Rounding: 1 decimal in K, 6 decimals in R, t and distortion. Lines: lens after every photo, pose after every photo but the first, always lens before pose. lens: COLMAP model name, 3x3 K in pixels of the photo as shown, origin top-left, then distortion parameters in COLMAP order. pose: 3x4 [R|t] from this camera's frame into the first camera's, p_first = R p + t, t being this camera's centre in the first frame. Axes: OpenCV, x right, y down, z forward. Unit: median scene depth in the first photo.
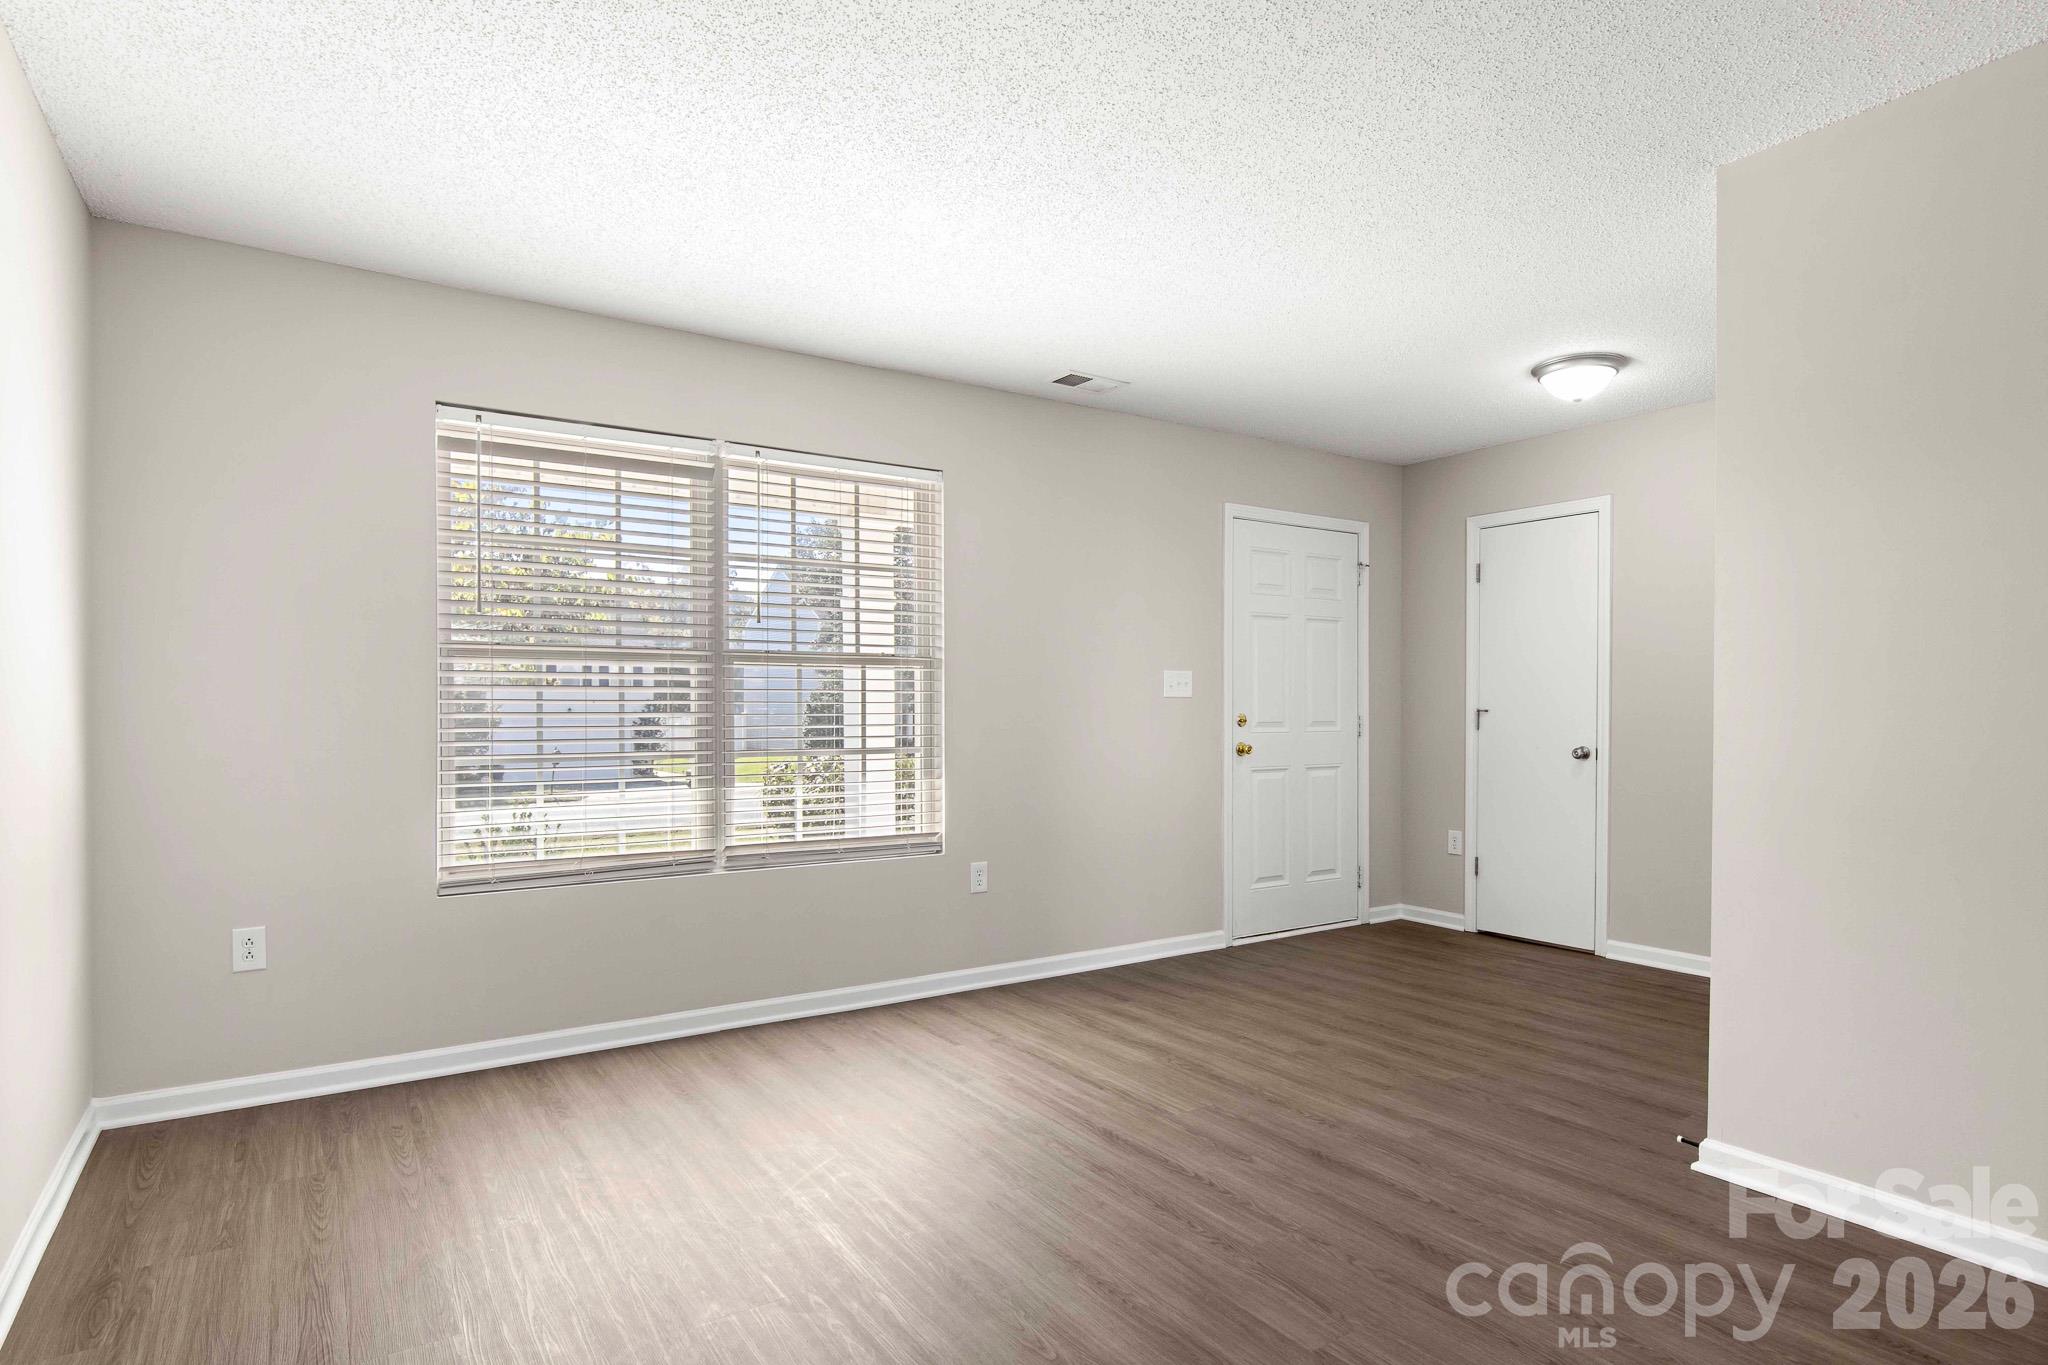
lens RADIAL K [[1103.2, 0, 1012.7], [0, 1103.2, 720.6], [0, 0, 1]] dist [-0.006188, 0.000350]
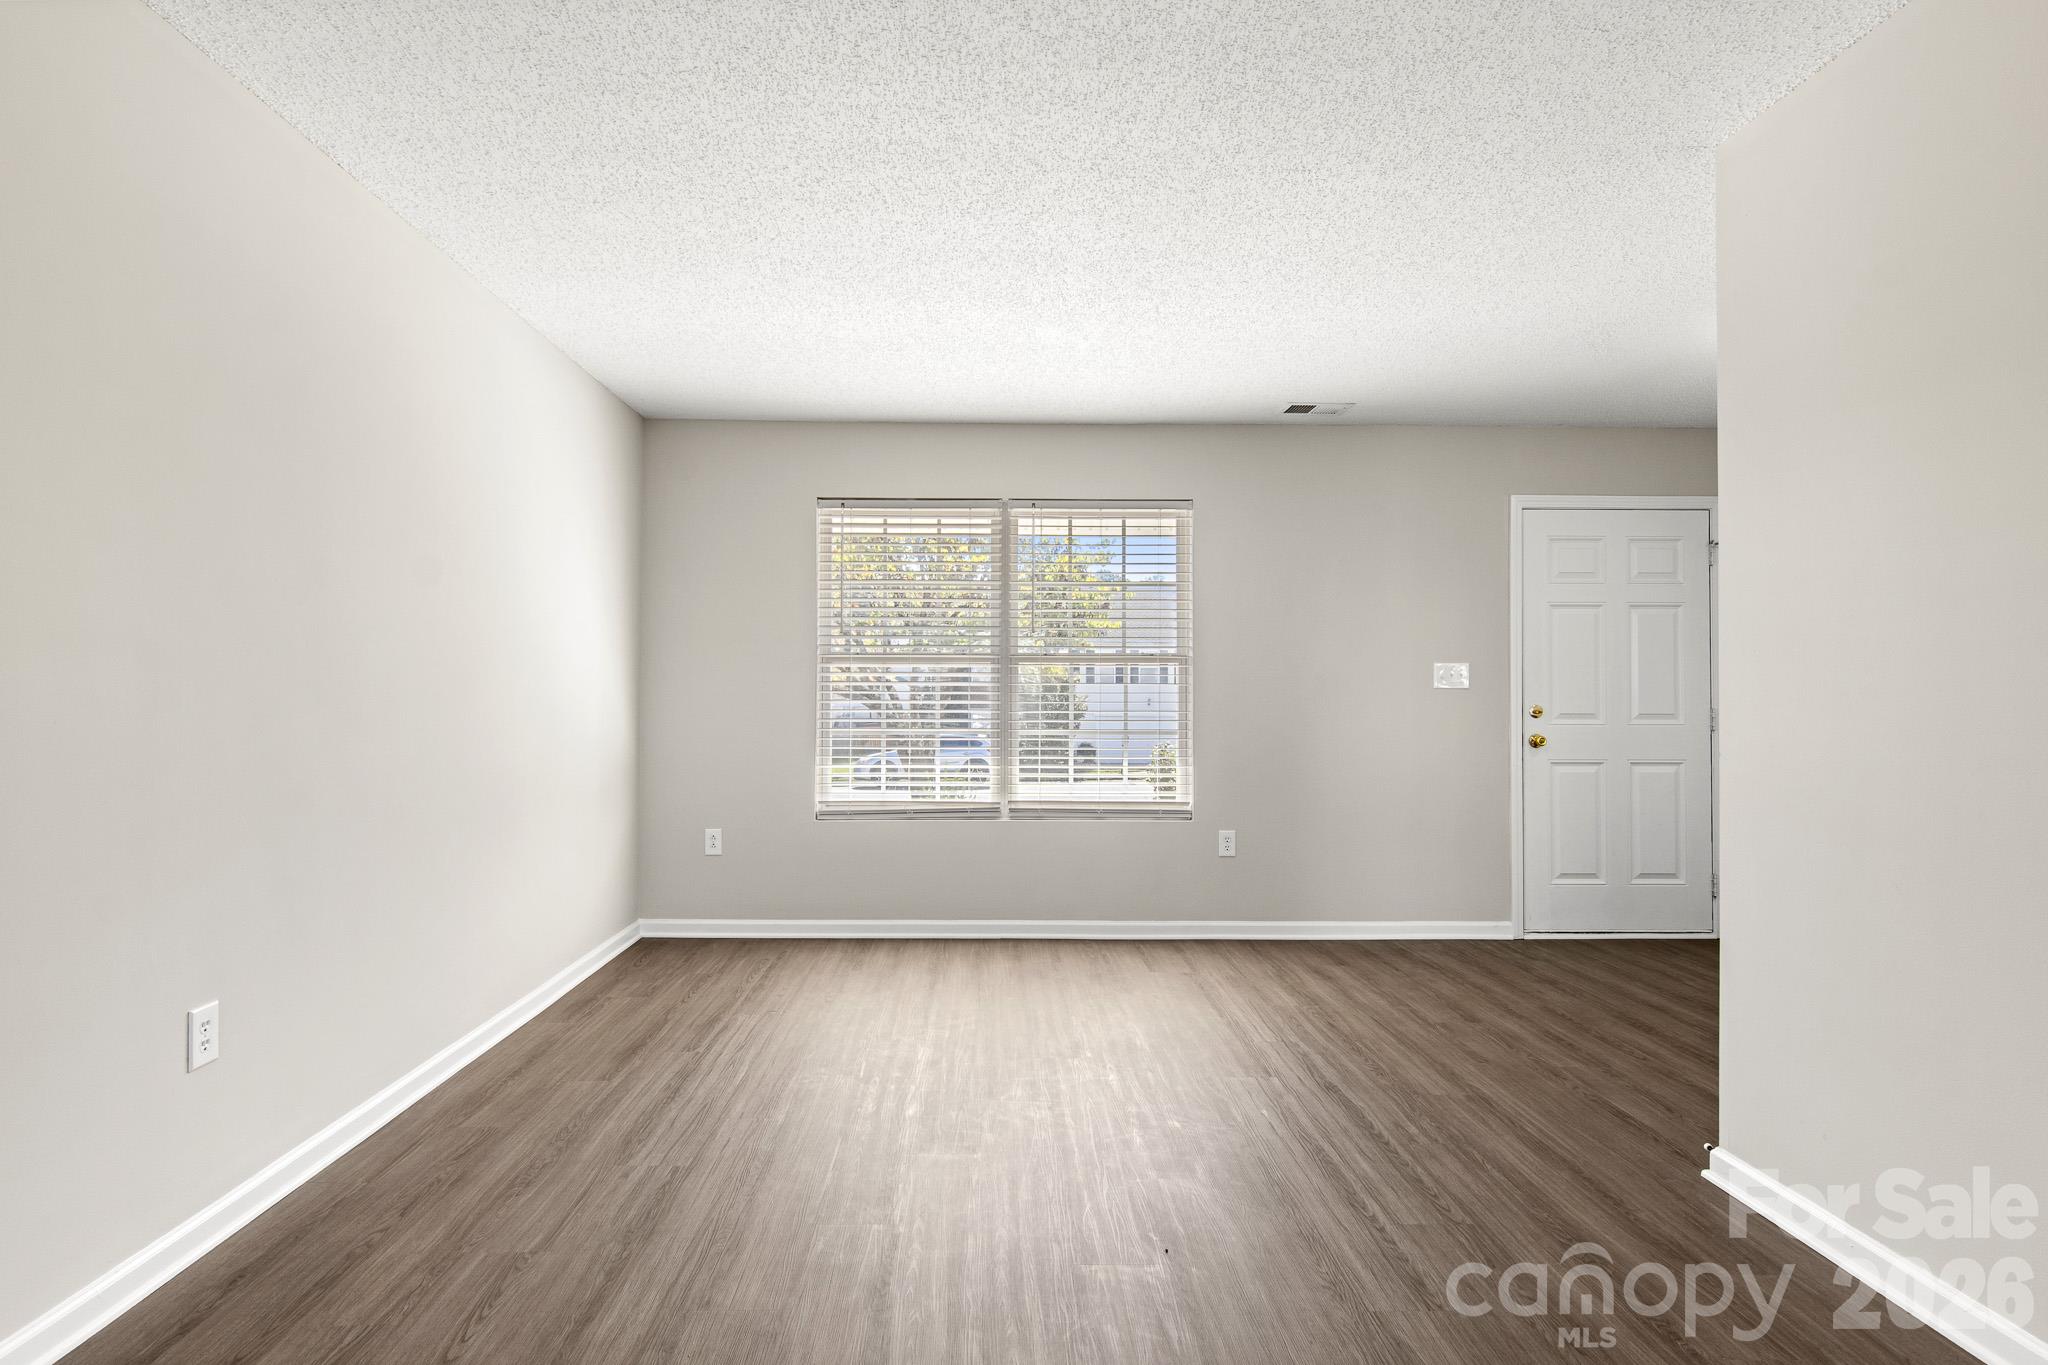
lens RADIAL K [[1061.3, 0, 982.1], [0, 1061.3, 691.4], [0, 0, 1]] dist [-0.001872, -0.001764]
pose [[0.835974, -0.000259, -0.548769, 0.447392], [-0.009517, 0.999843, -0.014969, 0.000832], [0.548686, 0.017736, 0.835840, -0.100916]]
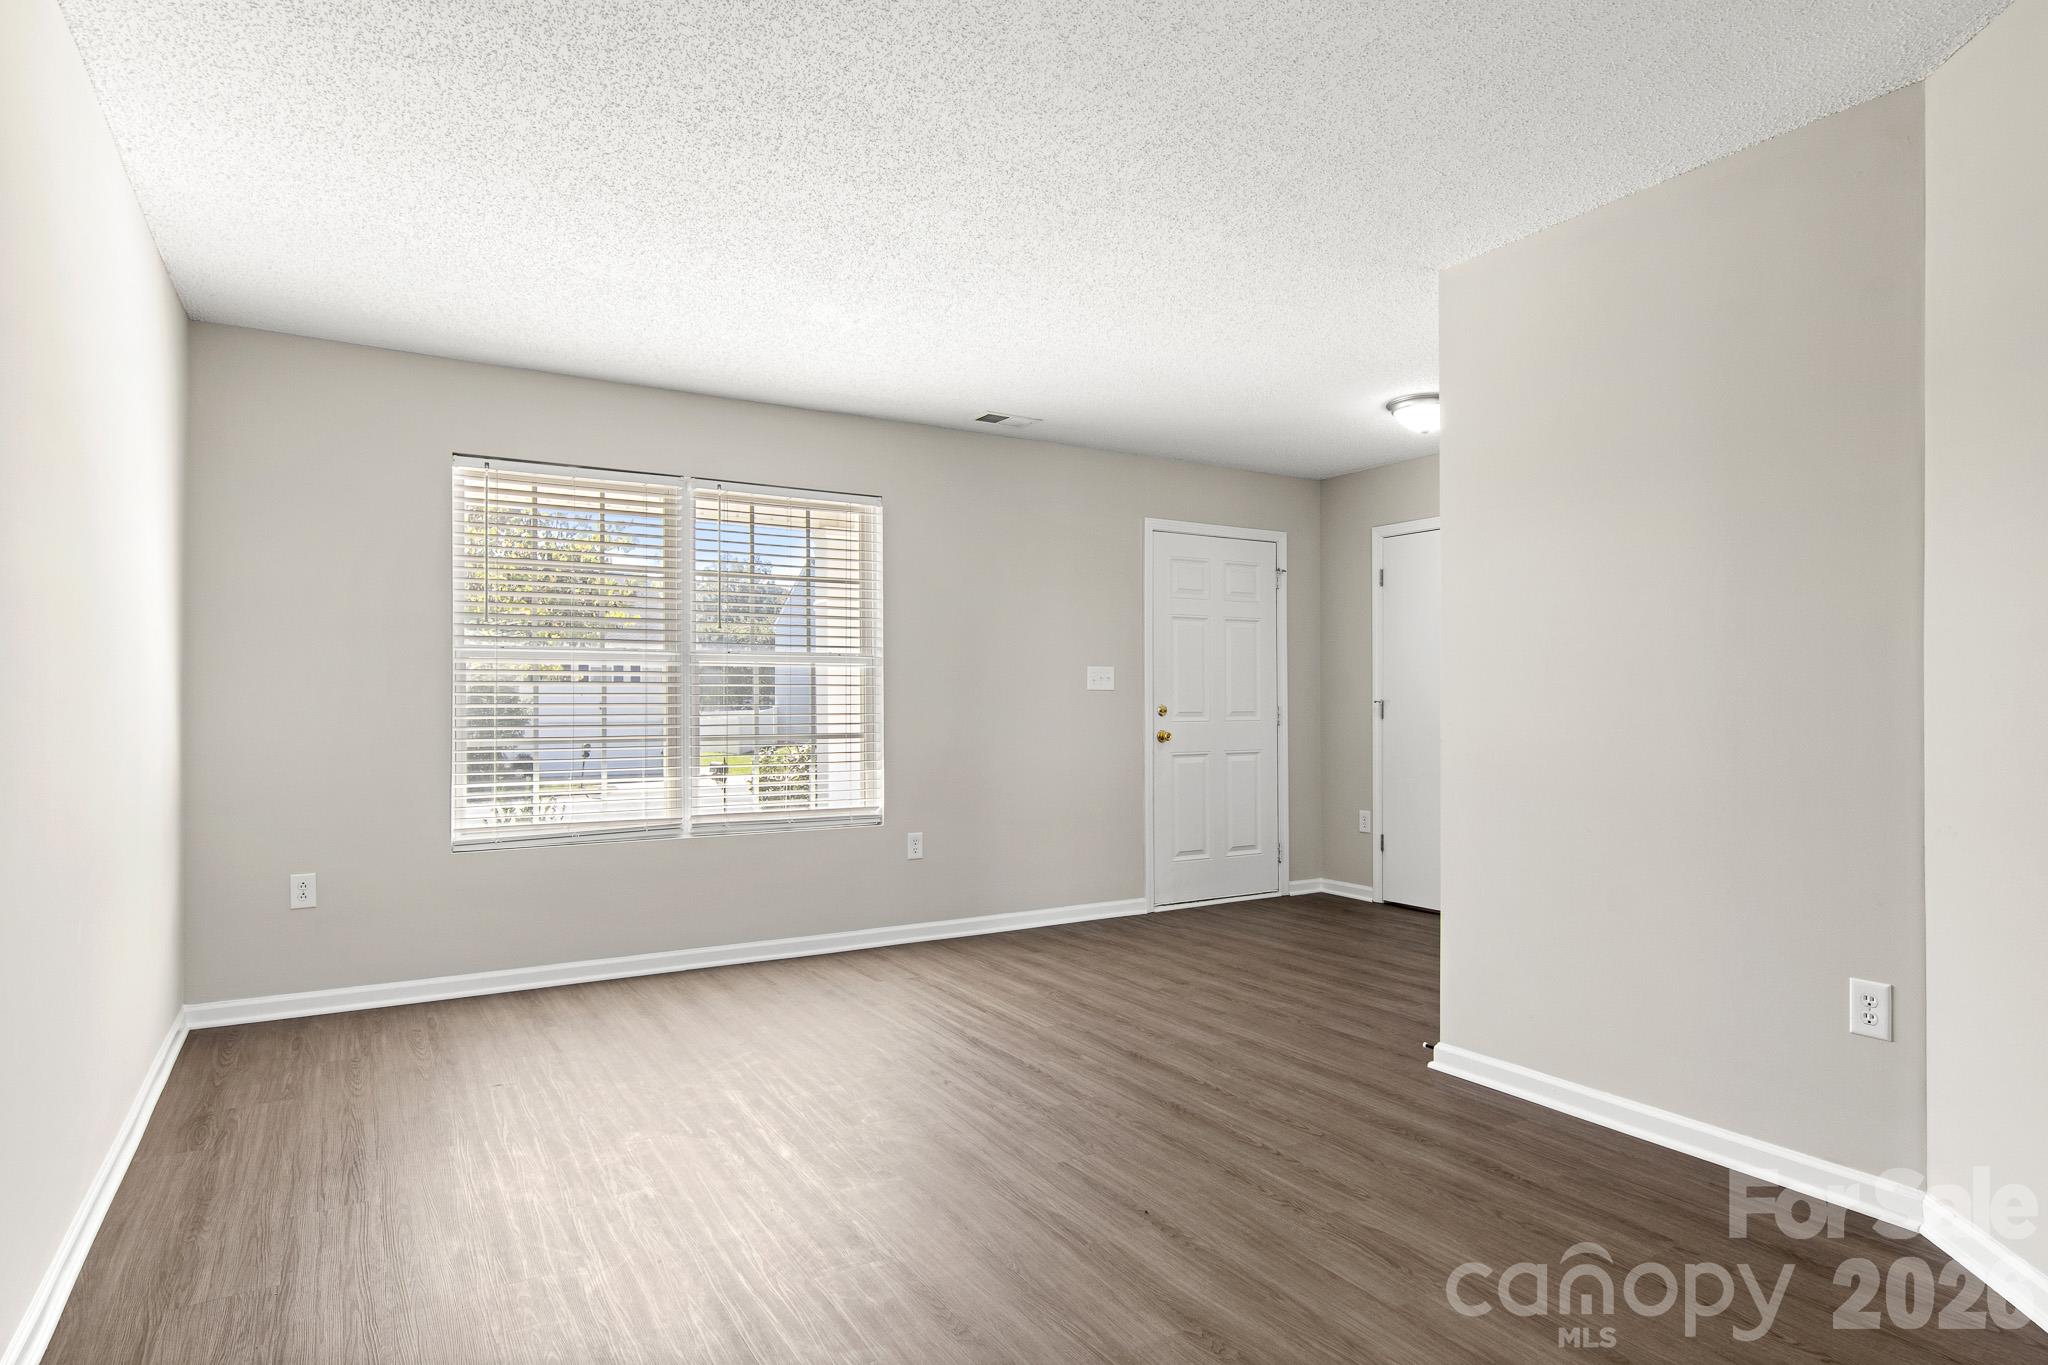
lens RADIAL K [[1143.7, 0, 1018.8], [0, 1143.7, 699.2], [0, 0, 1]] dist [-0.006038, 0.000279]
pose [[0.999284, -0.001147, -0.037830, 0.150482], [0.000640, 0.999910, -0.013408, 0.005247], [0.037842, 0.013374, 0.999194, -0.239465]]
